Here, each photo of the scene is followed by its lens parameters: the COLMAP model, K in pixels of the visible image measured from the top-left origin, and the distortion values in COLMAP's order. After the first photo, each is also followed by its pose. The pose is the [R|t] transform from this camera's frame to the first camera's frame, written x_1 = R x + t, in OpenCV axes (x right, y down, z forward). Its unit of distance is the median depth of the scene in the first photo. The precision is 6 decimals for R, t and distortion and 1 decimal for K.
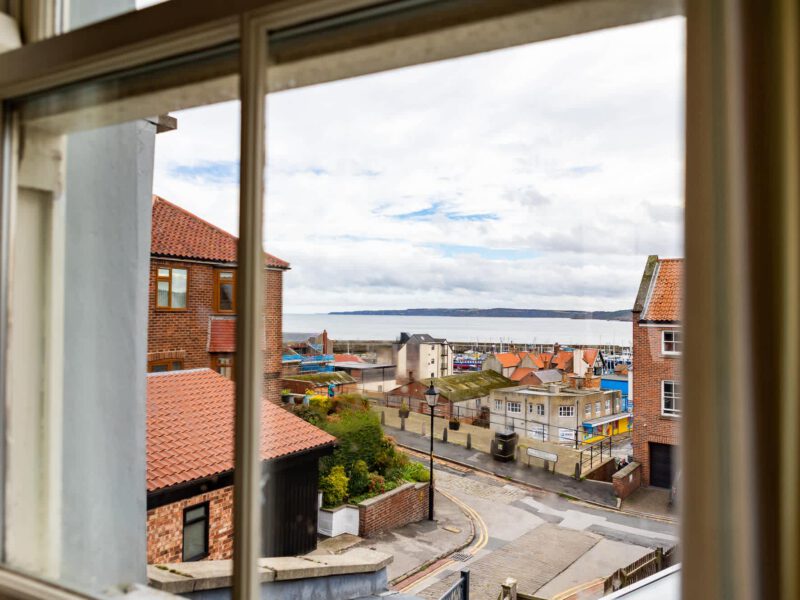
lens RADIAL K [[630.5, 0, 400.0], [0, 630.5, 300.0], [0, 0, 1]] dist [-0.011408, -0.006461]
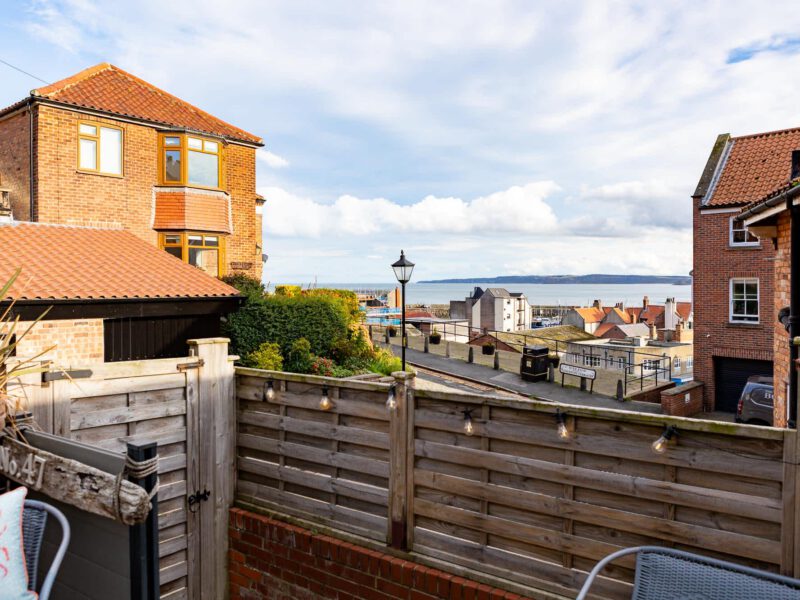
lens RADIAL K [[630.5, 0, 400.0], [0, 630.5, 300.0], [0, 0, 1]] dist [-0.011408, -0.006461]
pose [[0.988200, -0.012921, -0.152626, 0.041373], [0.018873, 0.999114, 0.037612, 0.039159], [0.152004, -0.040049, 0.987568, 0.048821]]
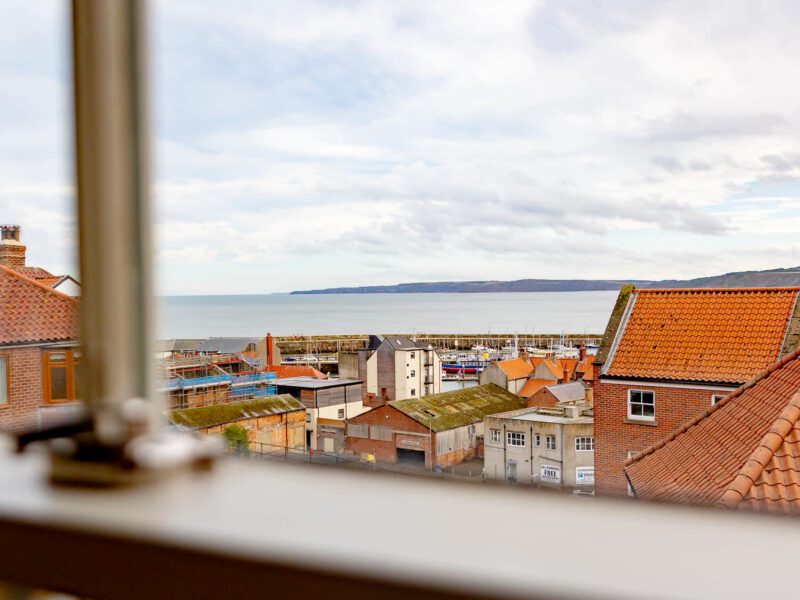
lens RADIAL K [[879.9, 0, 372.0], [0, 879.9, 301.2], [0, 0, 1]] dist [0.008908, -0.012371]
pose [[0.999188, -0.024513, -0.031970, 0.045250], [0.025880, 0.998738, 0.043050, -0.039278], [0.030874, -0.043842, 0.998561, -0.035531]]
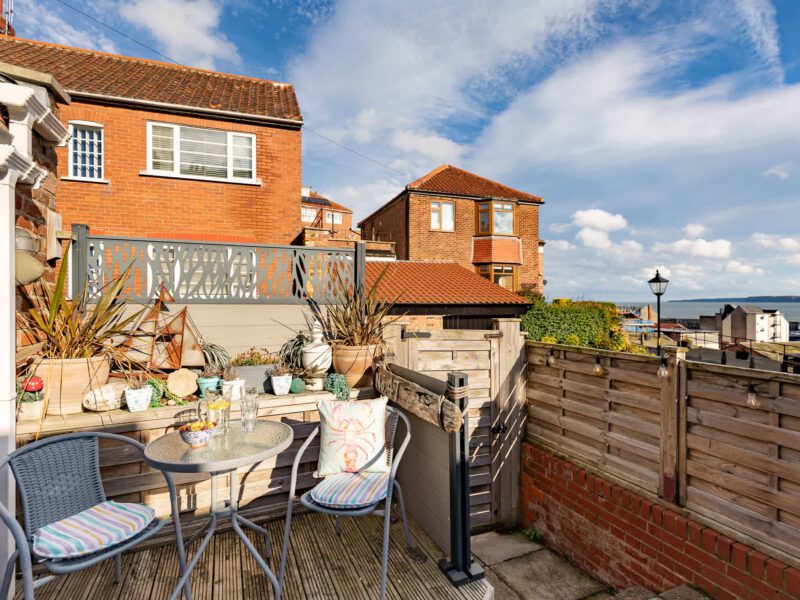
lens RADIAL K [[410.4, 0, 400.0], [0, 410.4, 300.0], [0, 0, 1]] dist [0.002288, 0.000171]
pose [[0.763560, -0.020158, -0.645422, 0.039087], [0.021142, 0.999757, -0.006212, 0.042181], [0.645391, -0.008902, 0.763801, 0.053396]]
